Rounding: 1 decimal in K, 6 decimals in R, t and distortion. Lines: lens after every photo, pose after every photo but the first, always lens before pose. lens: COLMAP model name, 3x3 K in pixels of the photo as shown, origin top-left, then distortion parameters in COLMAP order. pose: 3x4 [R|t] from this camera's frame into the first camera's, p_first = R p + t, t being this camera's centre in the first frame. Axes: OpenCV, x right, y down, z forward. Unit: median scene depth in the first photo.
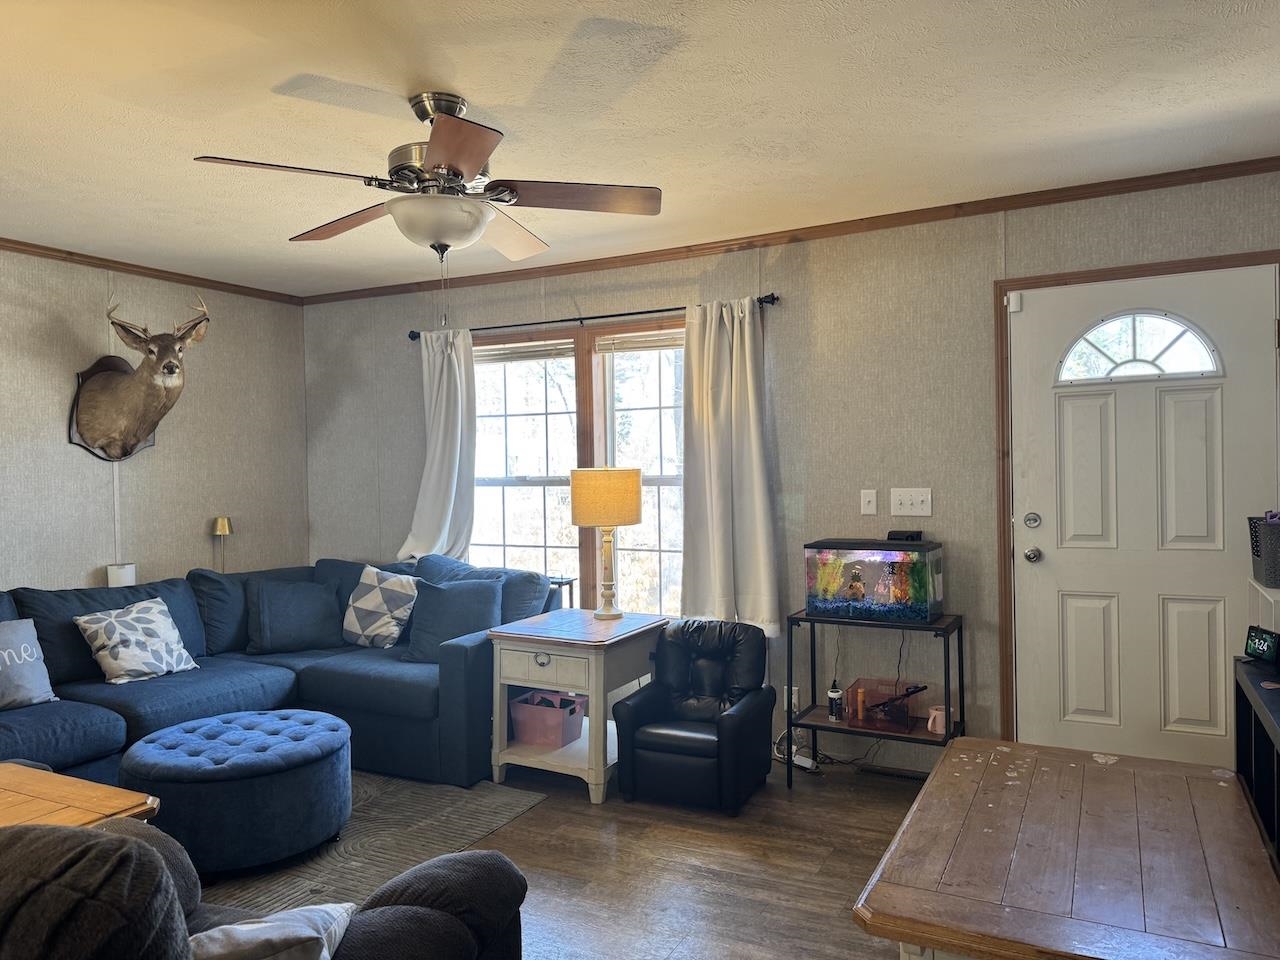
lens RADIAL K [[897.3, 0, 638.9], [0, 897.3, 481.8], [0, 0, 1]] dist [0.063650, -0.075426]
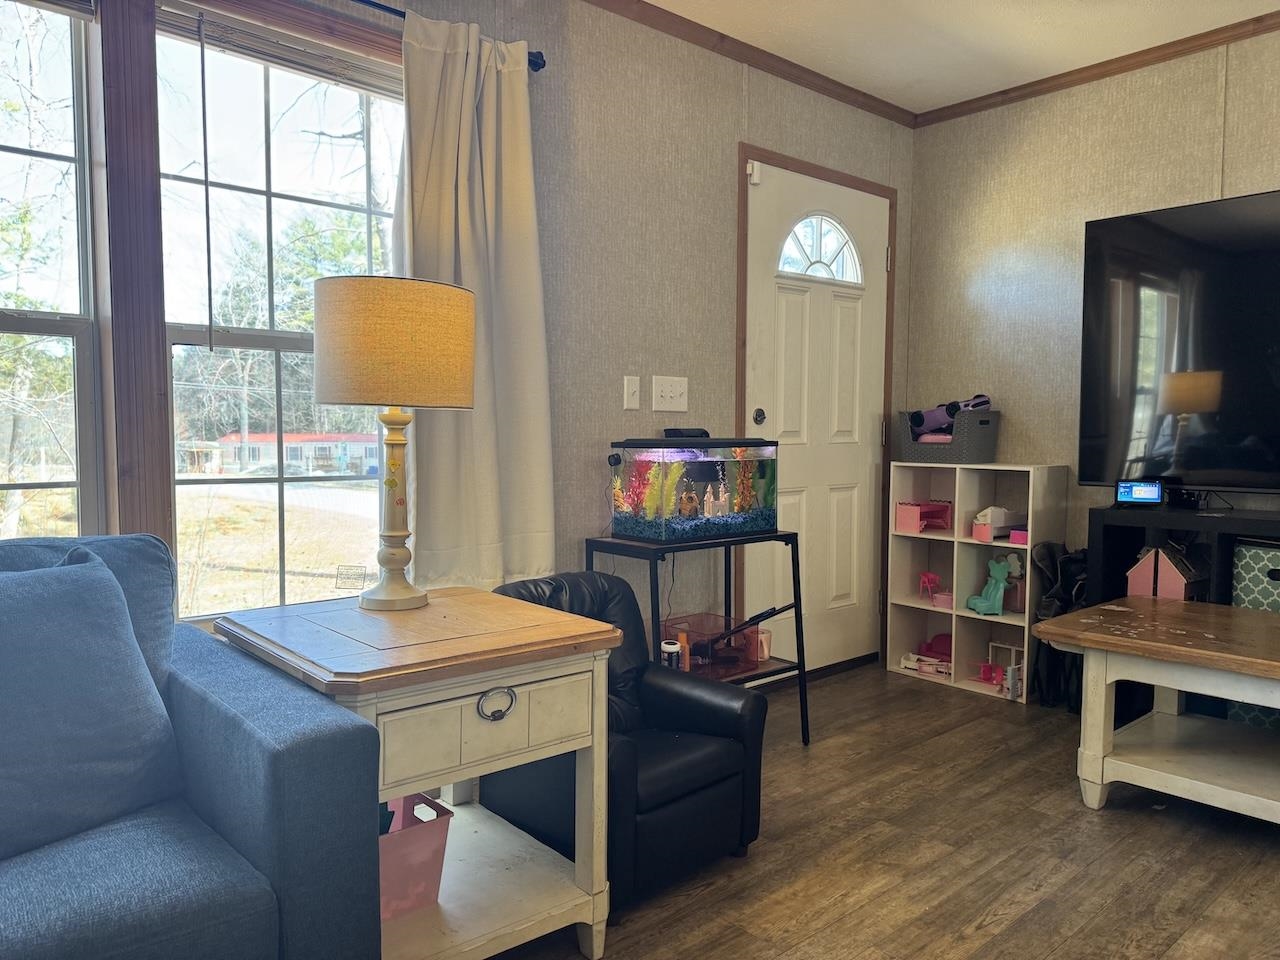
lens RADIAL K [[897.3, 0, 630.5], [0, 897.3, 493.2], [0, 0, 1]] dist [0.063650, -0.075426]
pose [[0.365367, -0.041034, 0.929959, -0.464465], [0.013741, 0.999157, 0.038688, 0.080641], [-0.930762, -0.001357, 0.365623, 0.763357]]
